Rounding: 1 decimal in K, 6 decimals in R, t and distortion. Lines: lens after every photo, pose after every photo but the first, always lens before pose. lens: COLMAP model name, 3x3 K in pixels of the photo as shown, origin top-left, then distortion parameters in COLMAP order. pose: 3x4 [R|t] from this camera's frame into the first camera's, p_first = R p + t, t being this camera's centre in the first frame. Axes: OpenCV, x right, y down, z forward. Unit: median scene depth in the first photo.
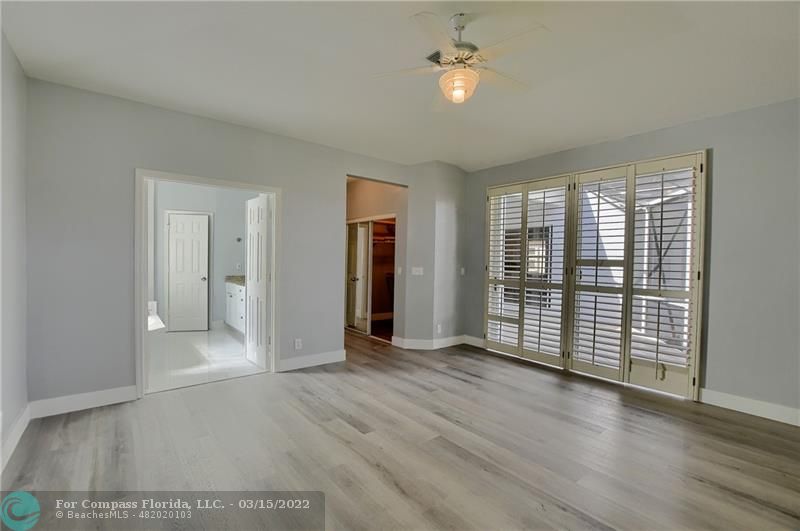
lens RADIAL K [[352.0, 0, 401.2], [0, 352.0, 262.2], [0, 0, 1]] dist [-0.031184, 0.003011]
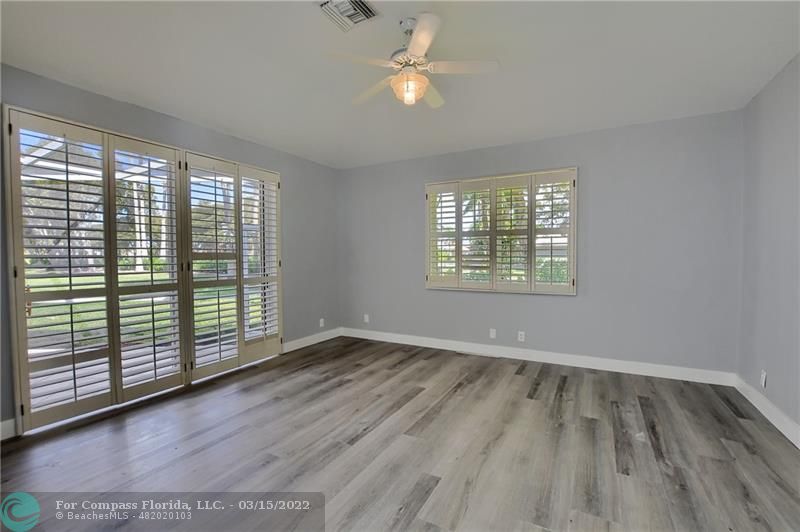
lens RADIAL K [[352.0, 0, 394.5], [0, 352.0, 265.9], [0, 0, 1]] dist [-0.031184, 0.003011]
pose [[-0.355484, -0.041566, 0.933758, -0.734936], [0.006018, 0.998888, 0.046757, -0.020094], [-0.934663, 0.022240, -0.354838, 1.285335]]
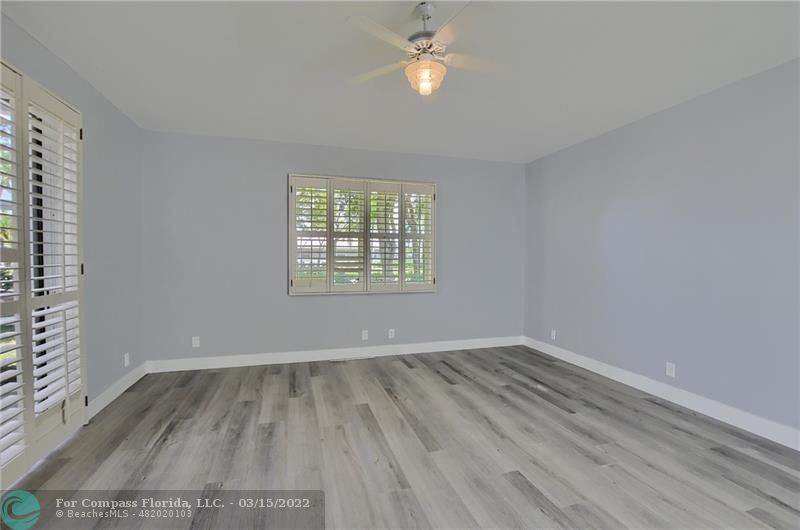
lens RADIAL K [[352.0, 0, 397.8], [0, 352.0, 265.1], [0, 0, 1]] dist [-0.031184, 0.003011]
pose [[-0.921531, -0.029413, 0.387189, -0.140546], [-0.016949, 0.999224, 0.035568, -0.015374], [-0.387934, 0.026215, -0.921314, 1.744594]]
